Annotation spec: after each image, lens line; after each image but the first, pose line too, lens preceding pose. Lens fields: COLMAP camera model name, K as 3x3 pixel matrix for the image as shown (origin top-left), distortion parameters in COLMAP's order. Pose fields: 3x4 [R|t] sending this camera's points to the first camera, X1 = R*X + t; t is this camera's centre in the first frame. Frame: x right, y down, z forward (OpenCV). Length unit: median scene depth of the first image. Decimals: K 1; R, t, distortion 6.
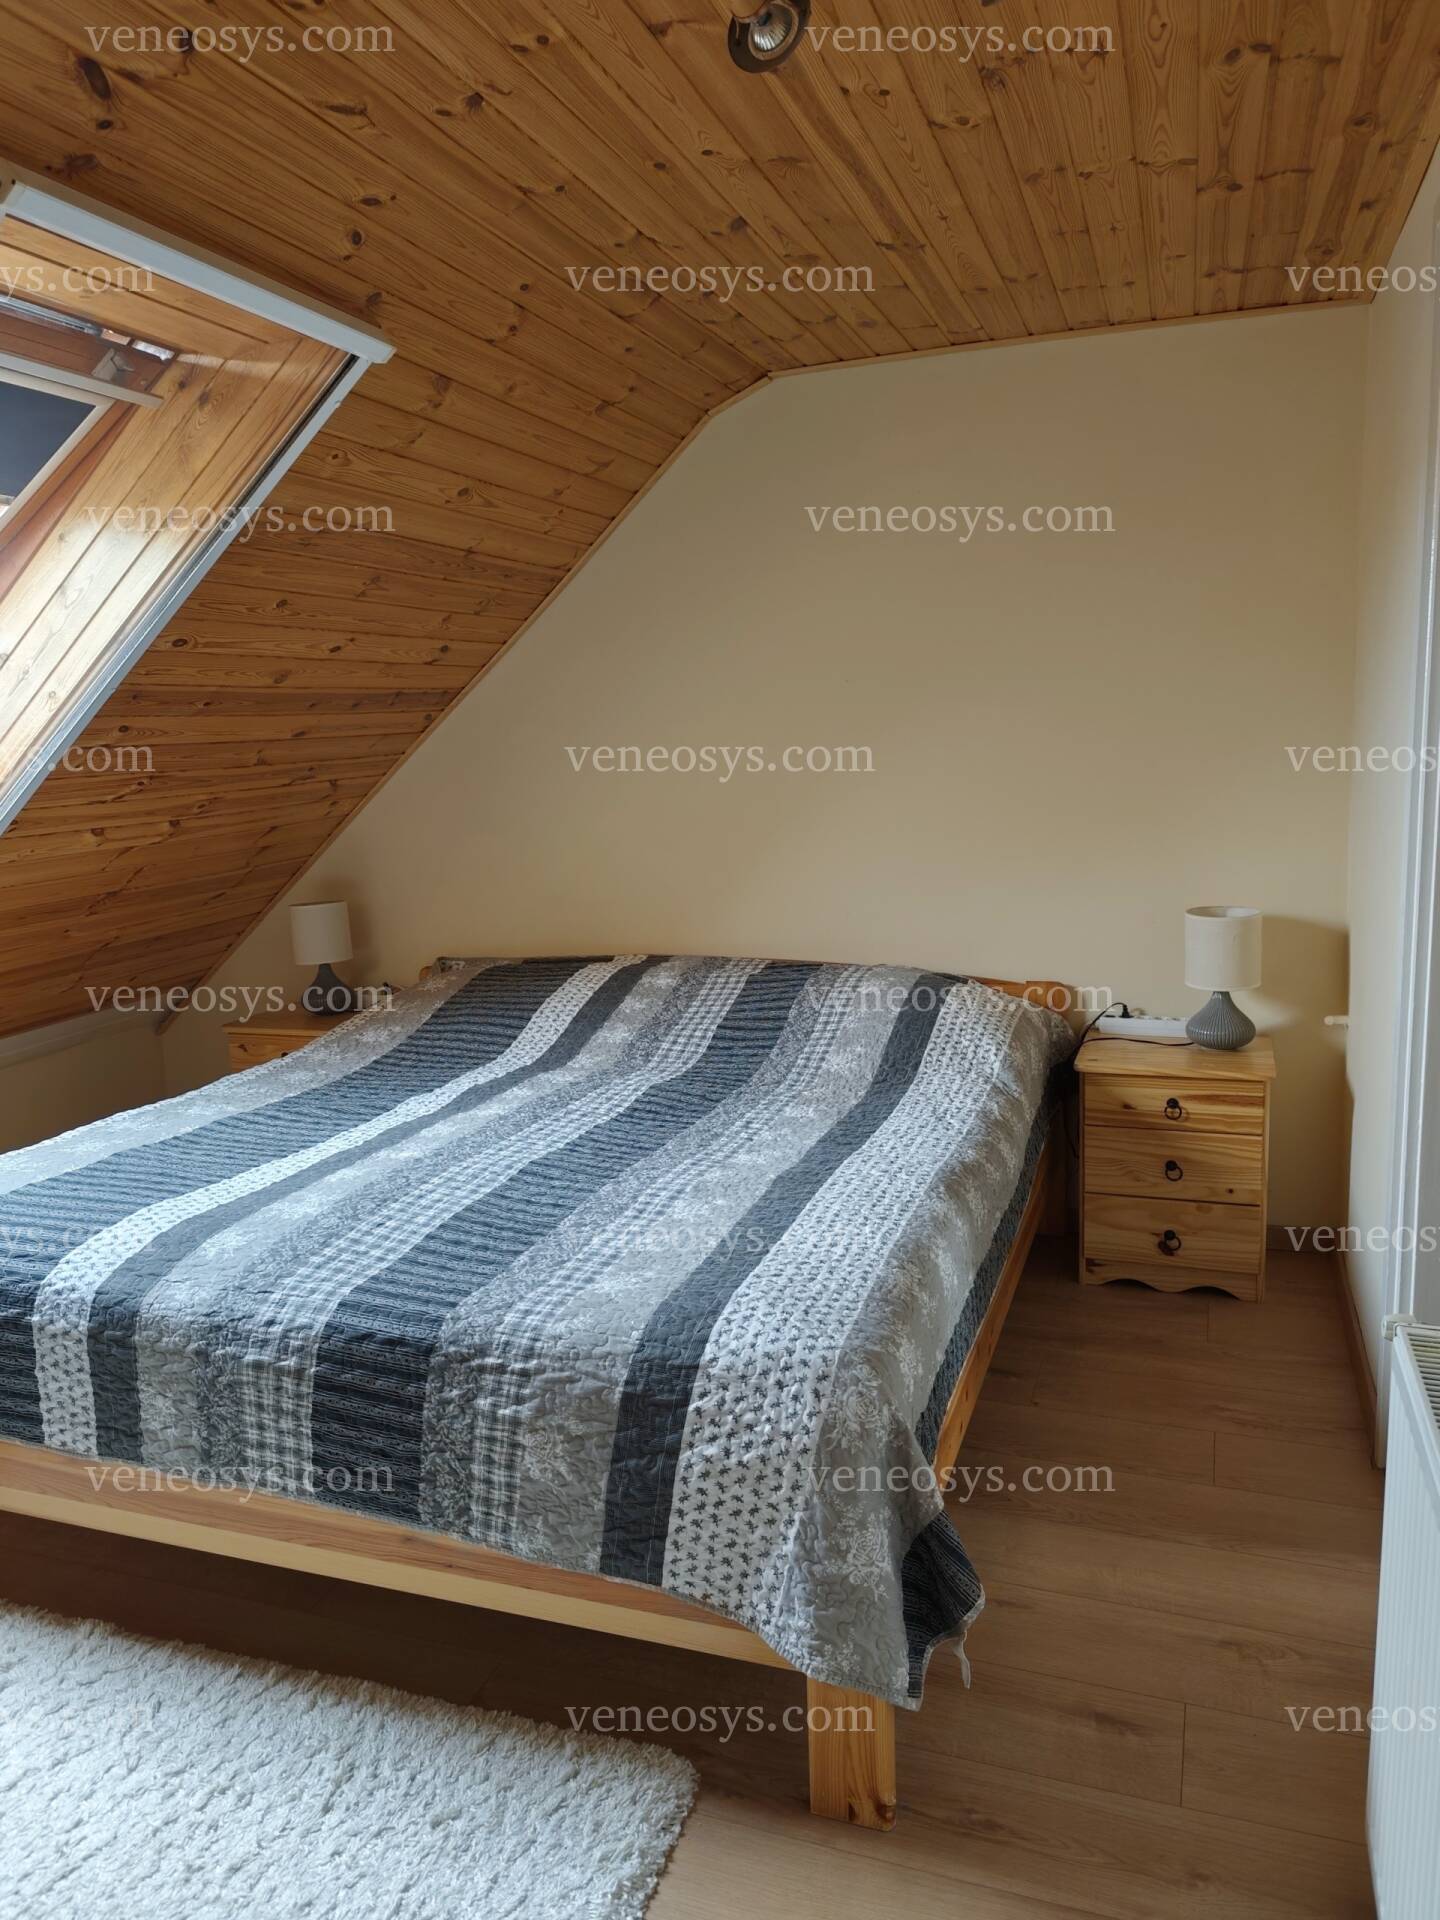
lens RADIAL K [[1324.8, 0, 721.8], [0, 1324.8, 969.5], [0, 0, 1]] dist [0.037535, -0.053384]
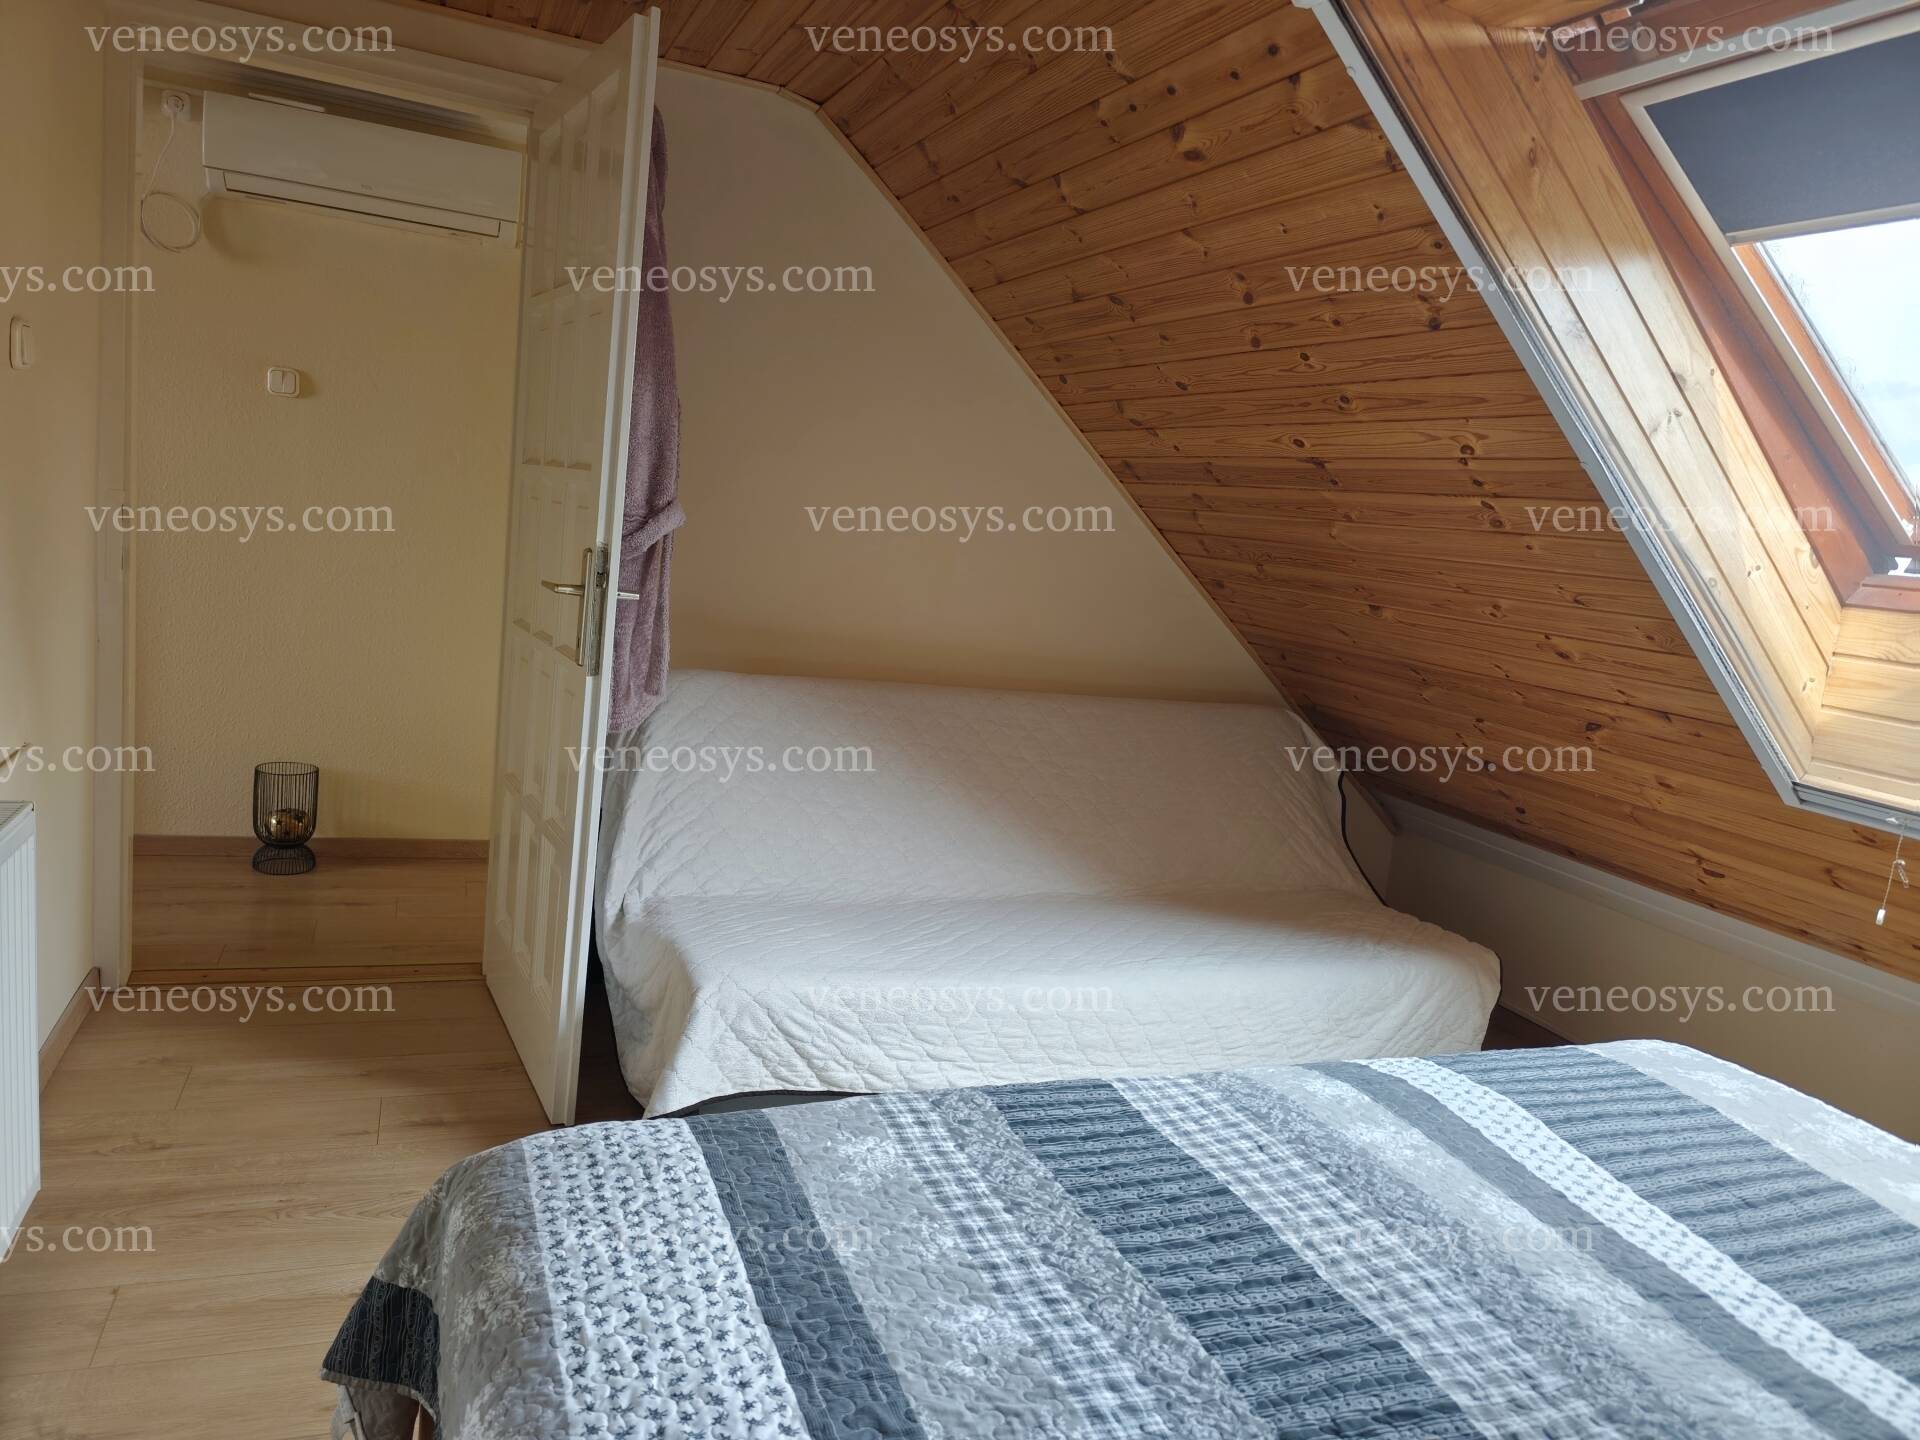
lens RADIAL K [[1324.8, 0, 960.0], [0, 1324.8, 720.0], [0, 0, 1]] dist [0.037535, -0.053384]
pose [[-0.749913, 0.050648, -0.659595, 0.323724], [-0.210174, 0.927166, 0.310147, -0.209101], [0.627262, 0.371213, -0.684648, 1.273080]]
